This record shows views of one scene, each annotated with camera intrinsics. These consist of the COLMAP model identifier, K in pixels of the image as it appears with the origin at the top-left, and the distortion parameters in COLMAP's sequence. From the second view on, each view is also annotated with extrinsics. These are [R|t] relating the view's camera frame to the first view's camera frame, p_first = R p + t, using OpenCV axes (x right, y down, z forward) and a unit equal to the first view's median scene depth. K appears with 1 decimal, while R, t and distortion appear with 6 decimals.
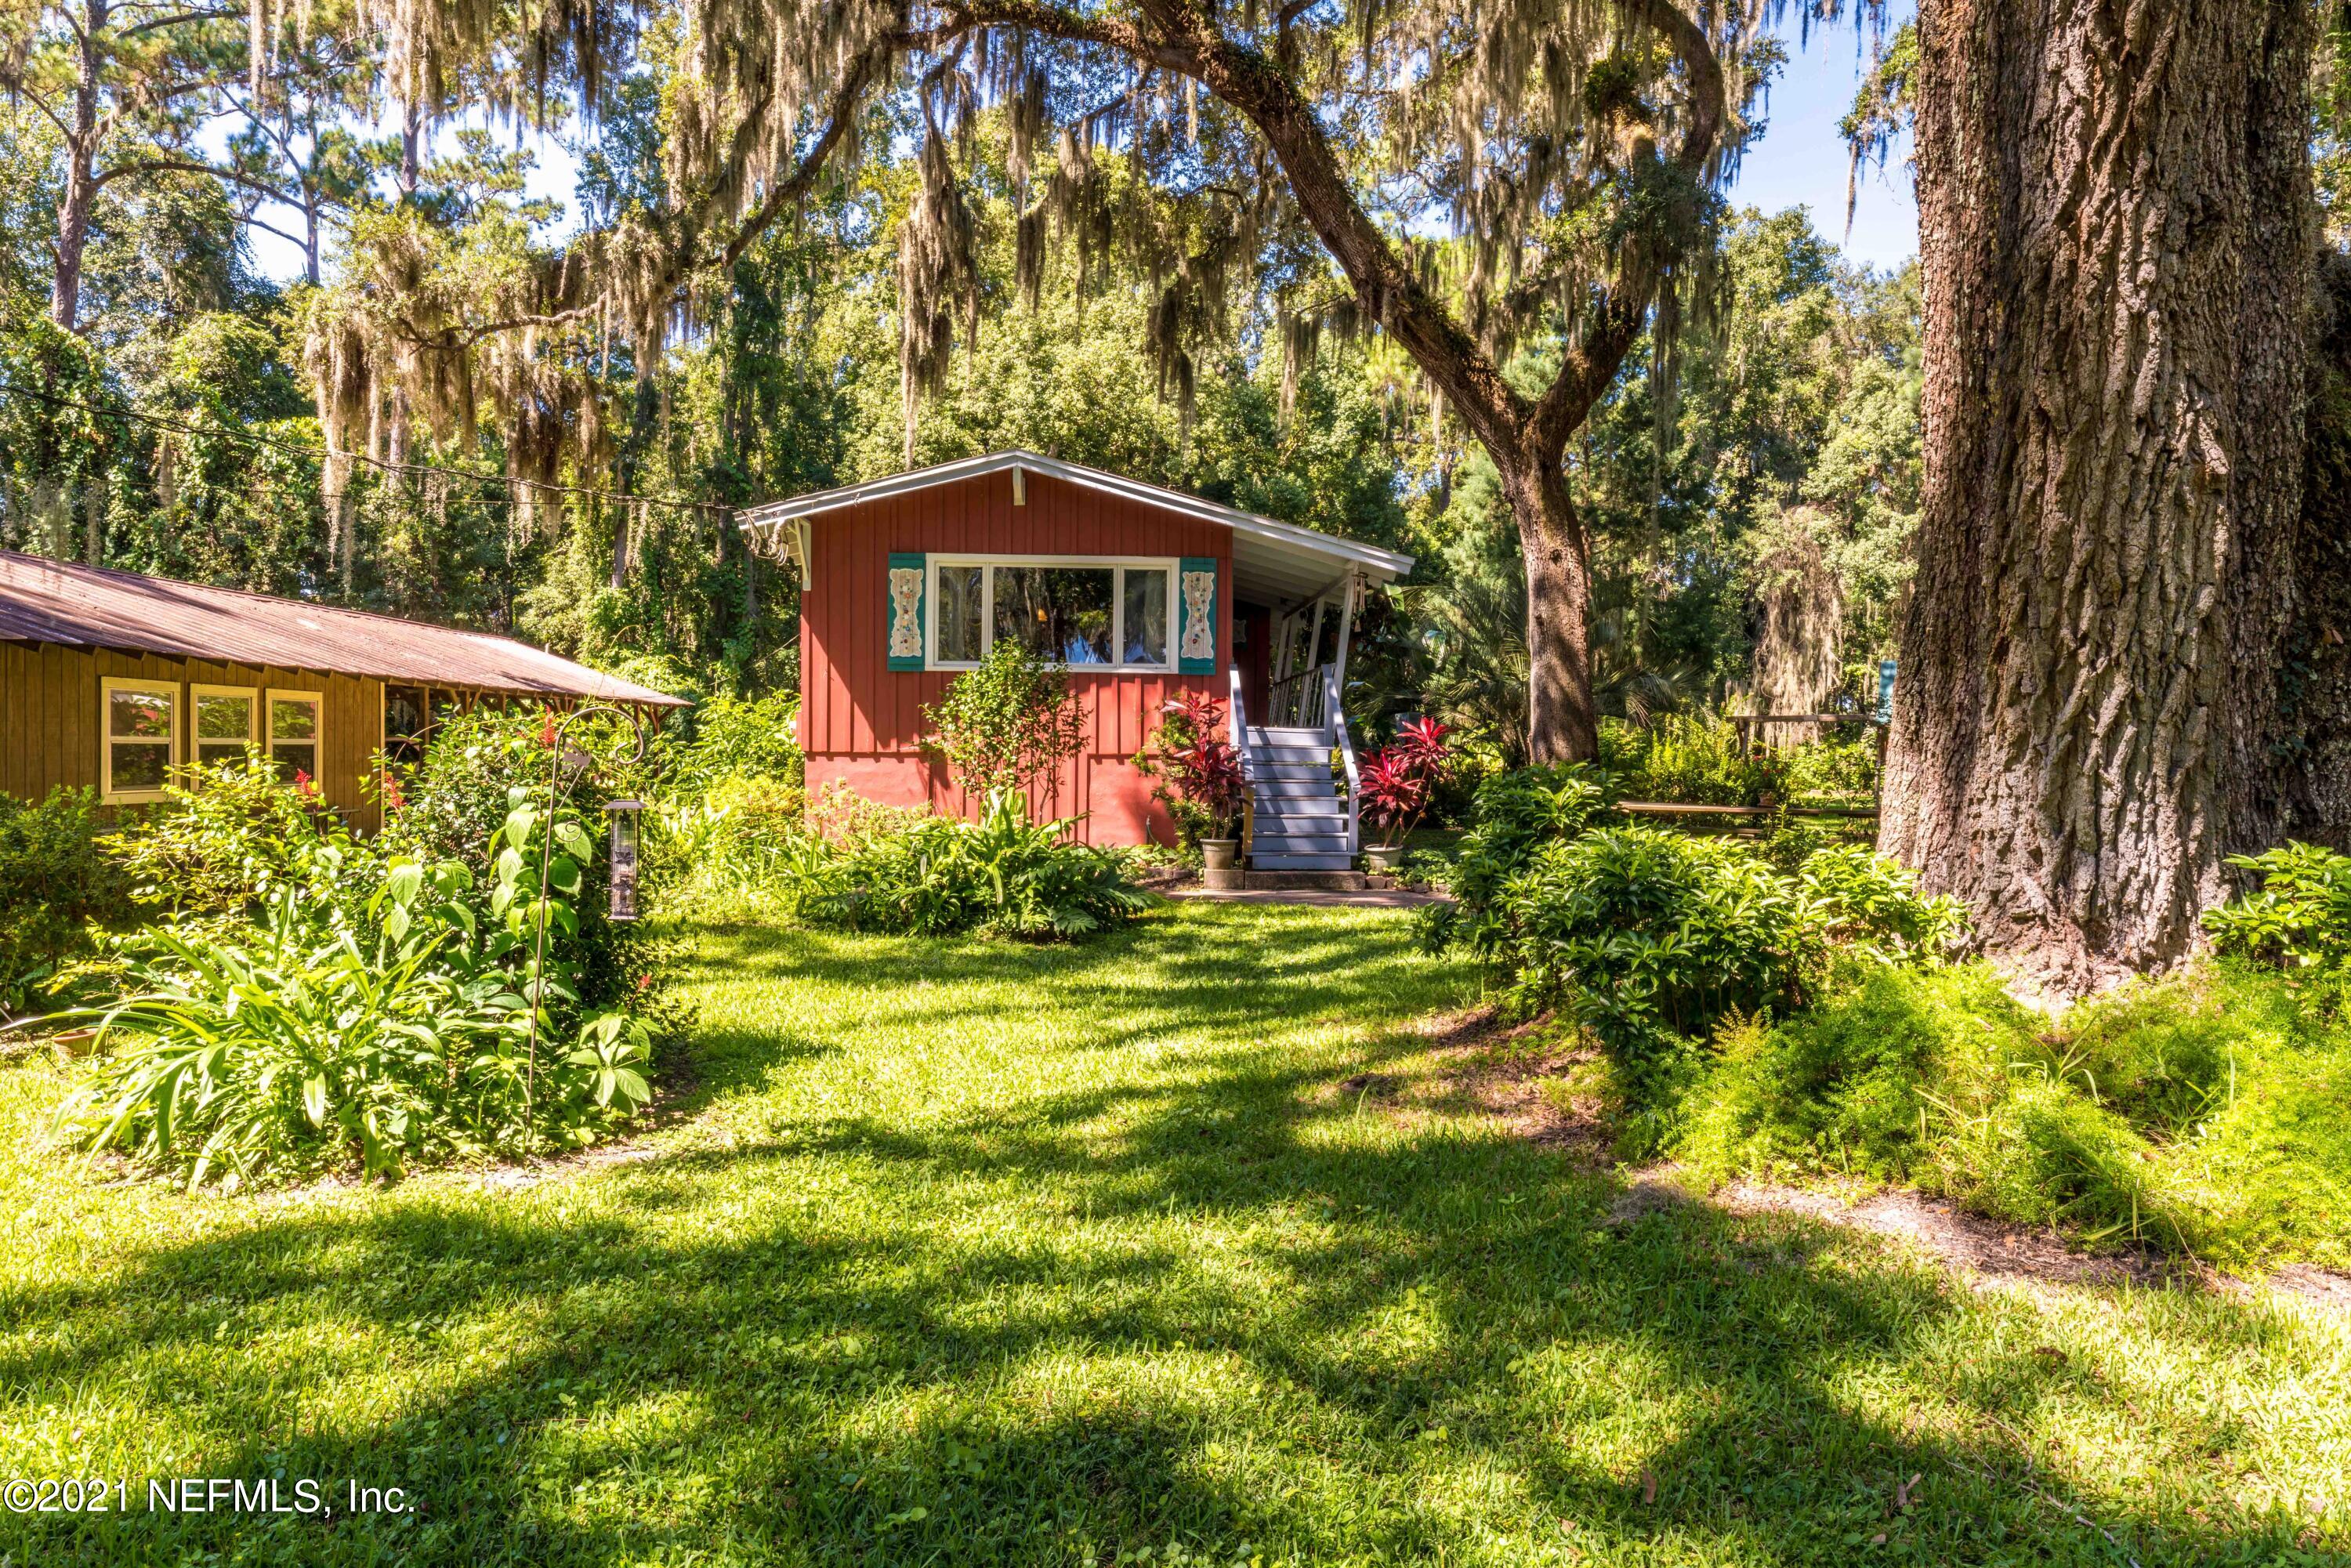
lens RADIAL K [[1567.1, 0, 1183.8], [0, 1567.1, 773.6], [0, 0, 1]] dist [-0.005269, 0.024268]
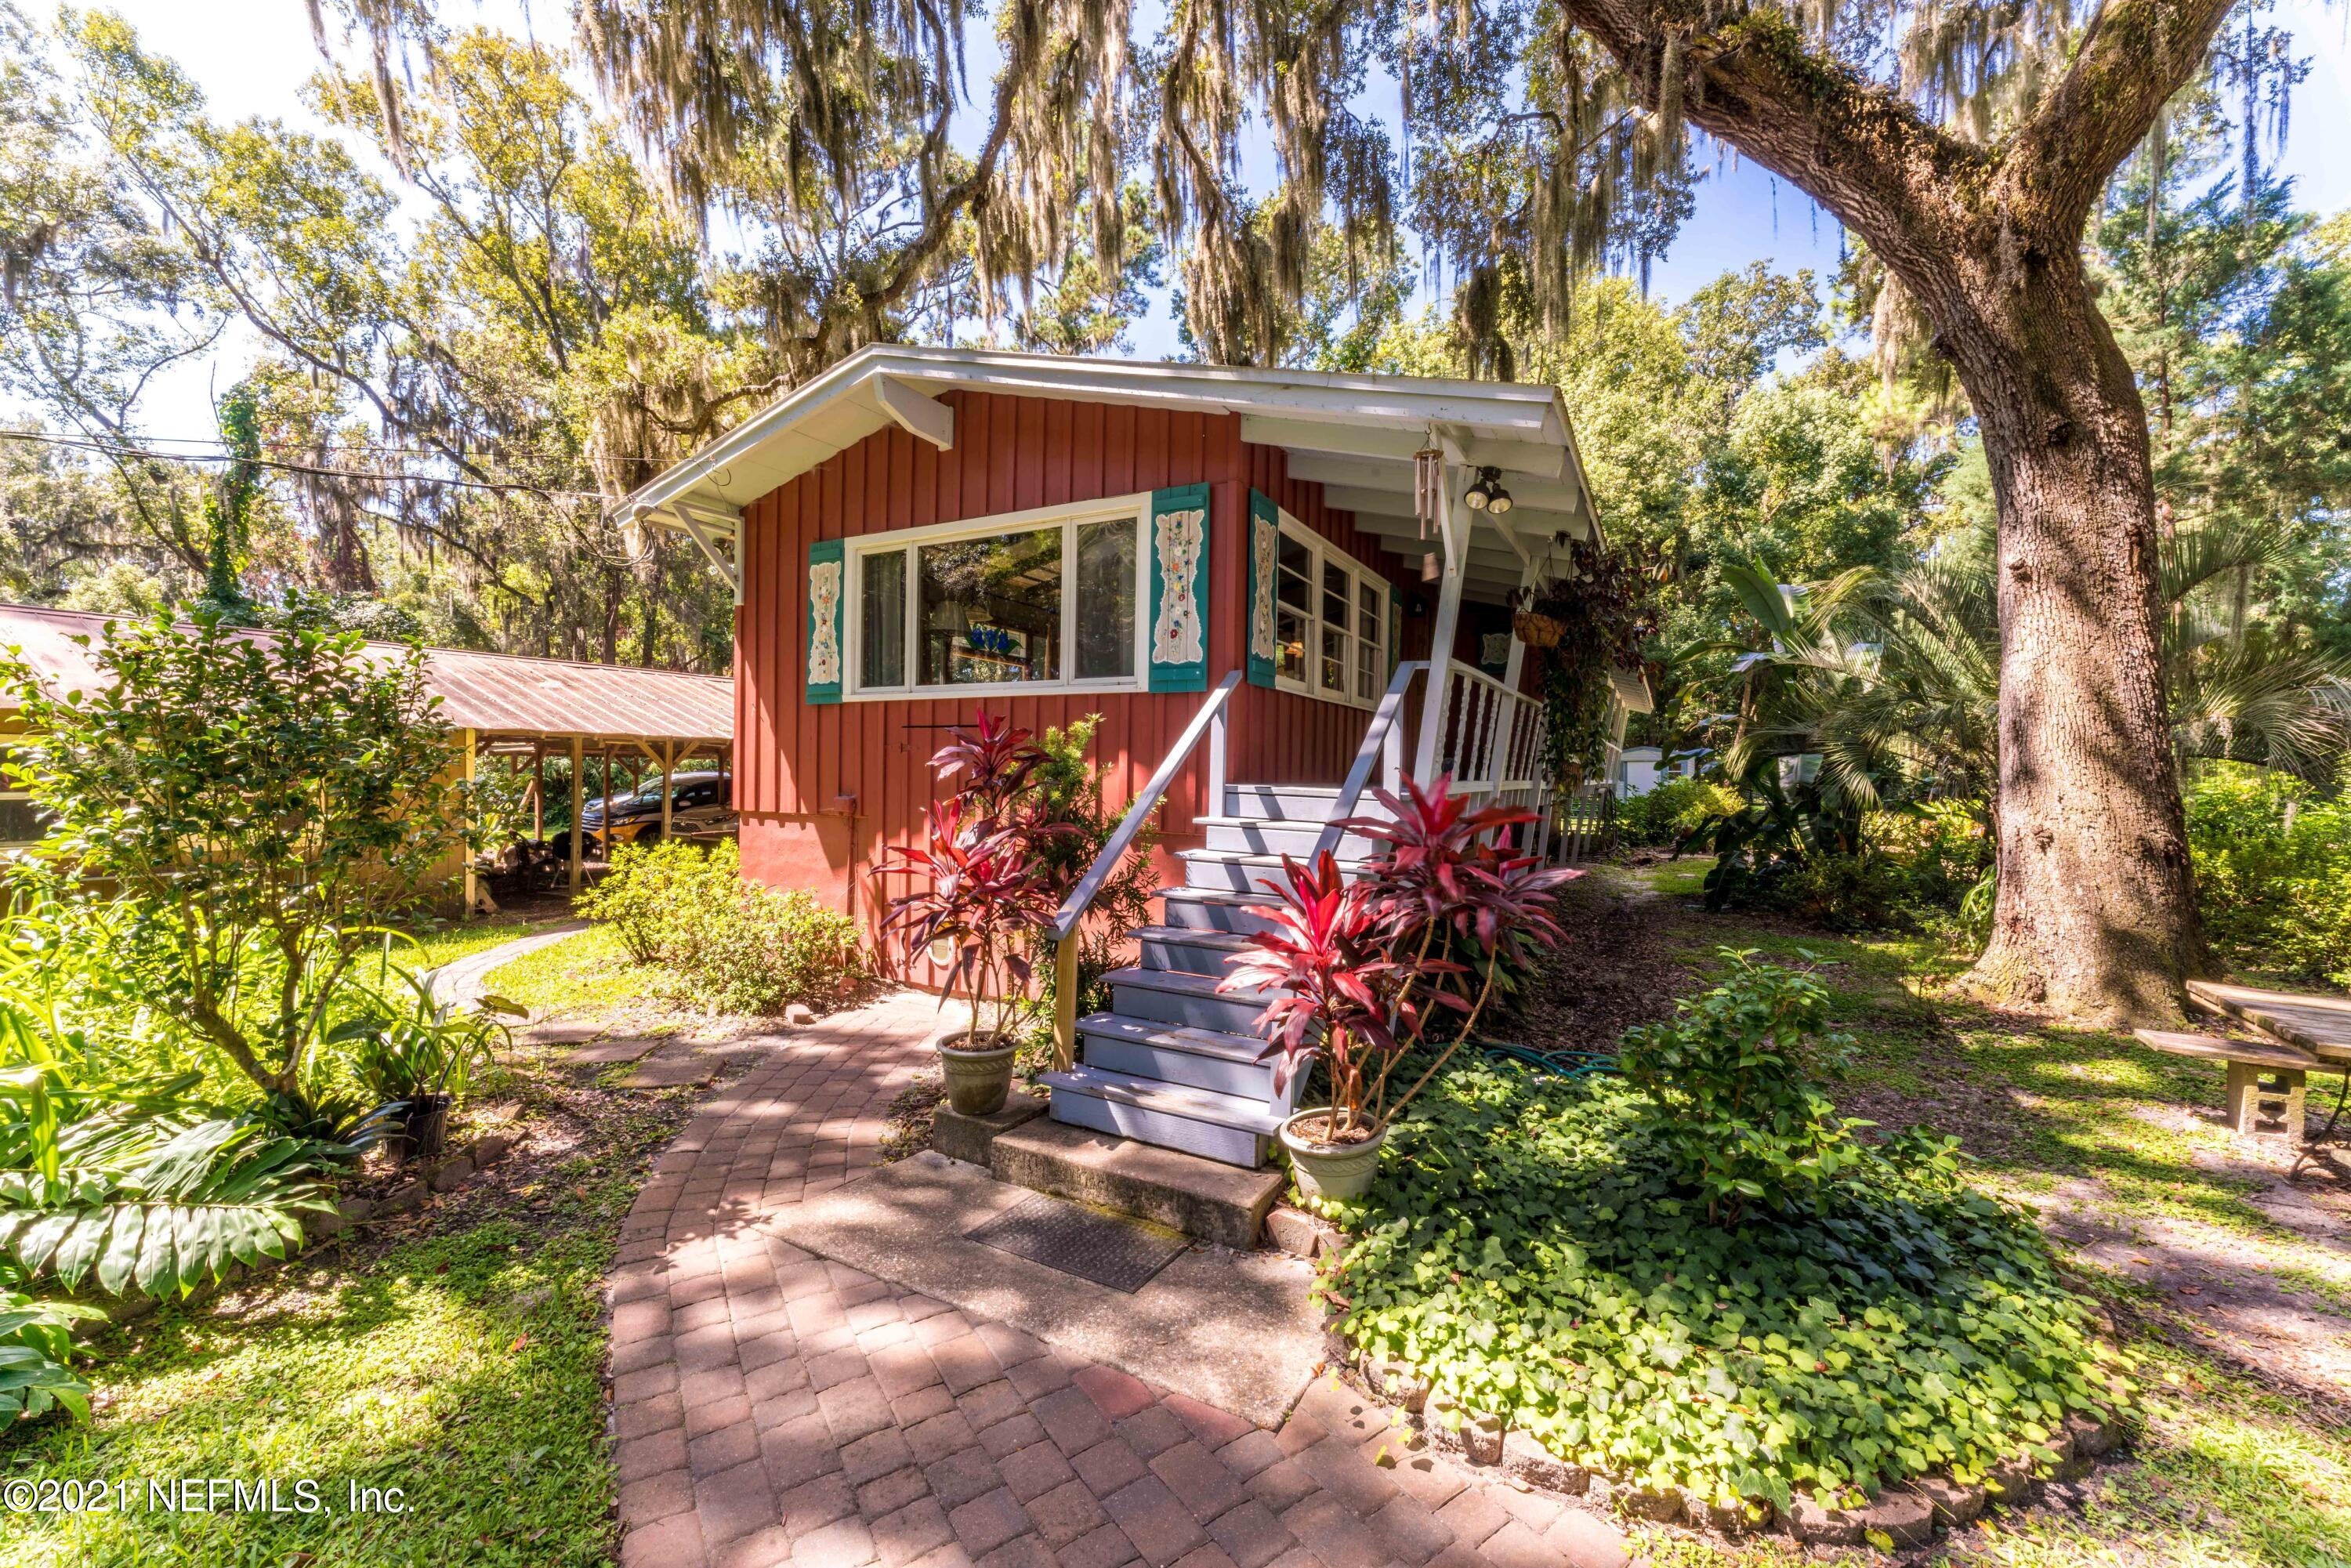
lens RADIAL K [[927.4, 0, 1181.7], [0, 927.4, 780.0], [0, 0, 1]] dist [0.001192, 0.000776]
pose [[0.841686, 0.007779, -0.539911, 0.192204], [-0.016932, 0.999785, -0.011991, -0.027491], [0.539701, 0.019234, 0.841637, 0.720672]]
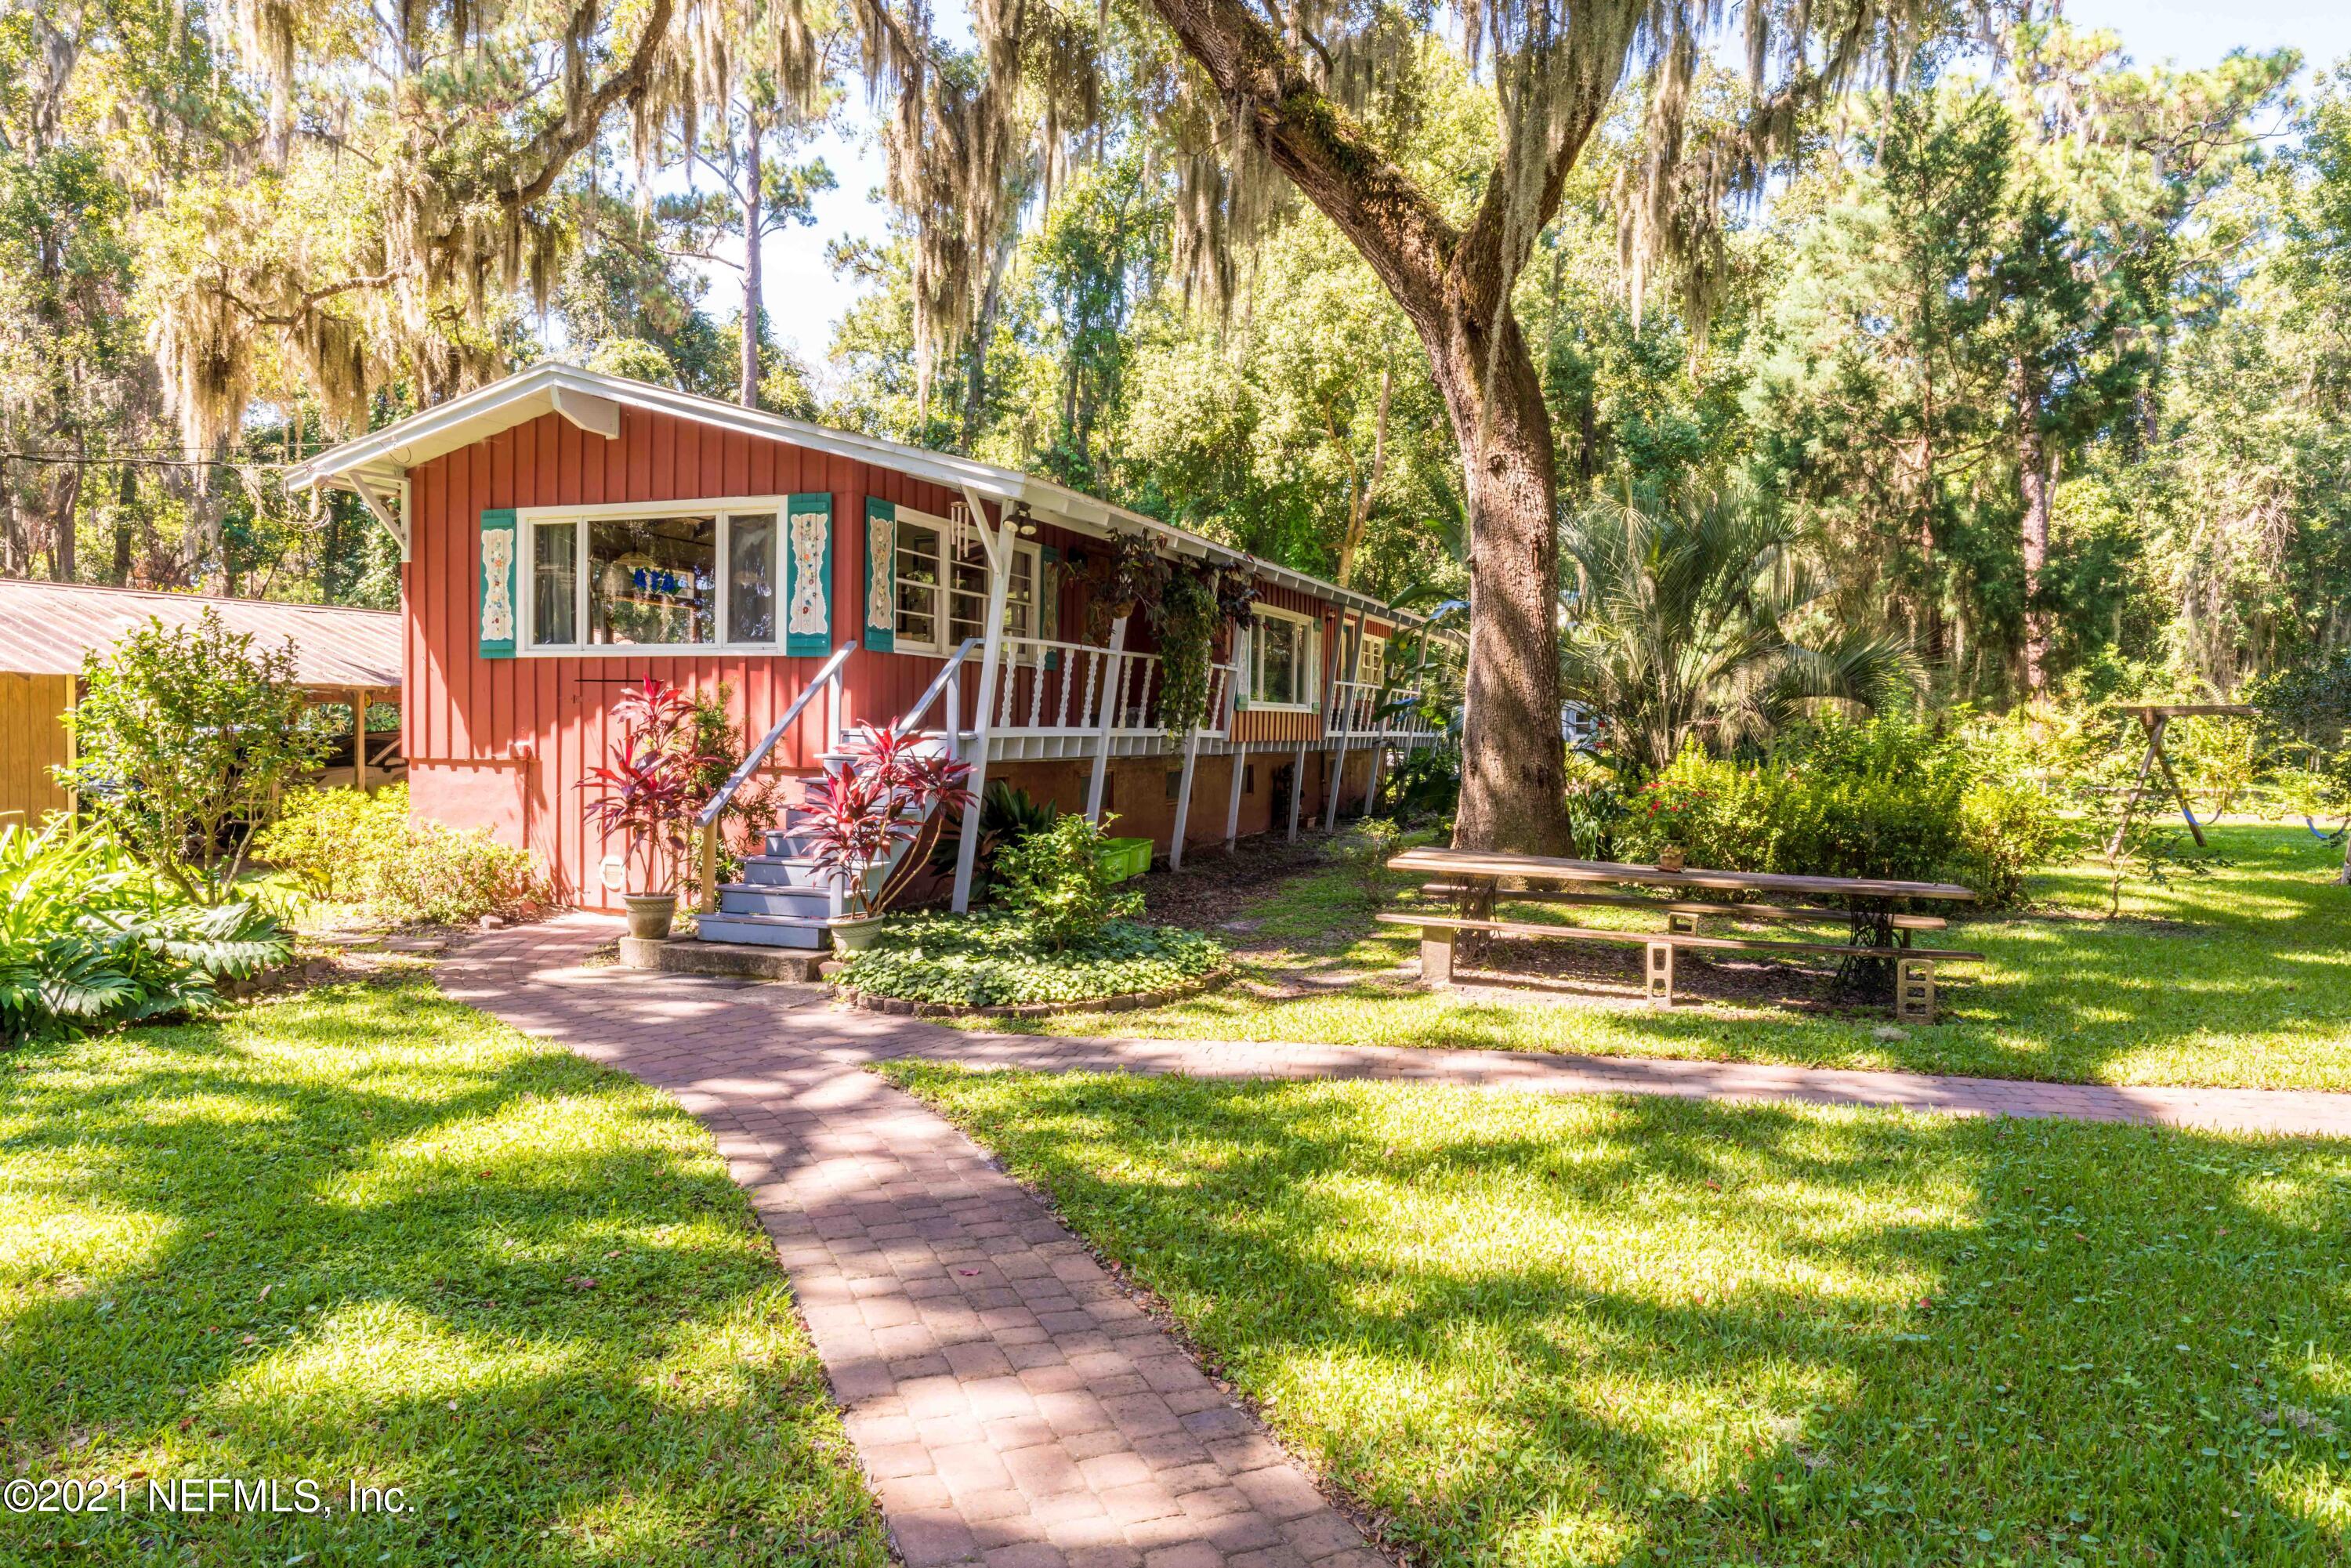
lens RADIAL K [[1567.1, 0, 1183.8], [0, 1567.1, 773.6], [0, 0, 1]] dist [-0.005269, 0.024268]
pose [[0.903012, 0.015469, -0.429337, 0.474585], [-0.013256, 0.999879, 0.008145, -0.017757], [0.429411, -0.001663, 0.903108, 0.426372]]
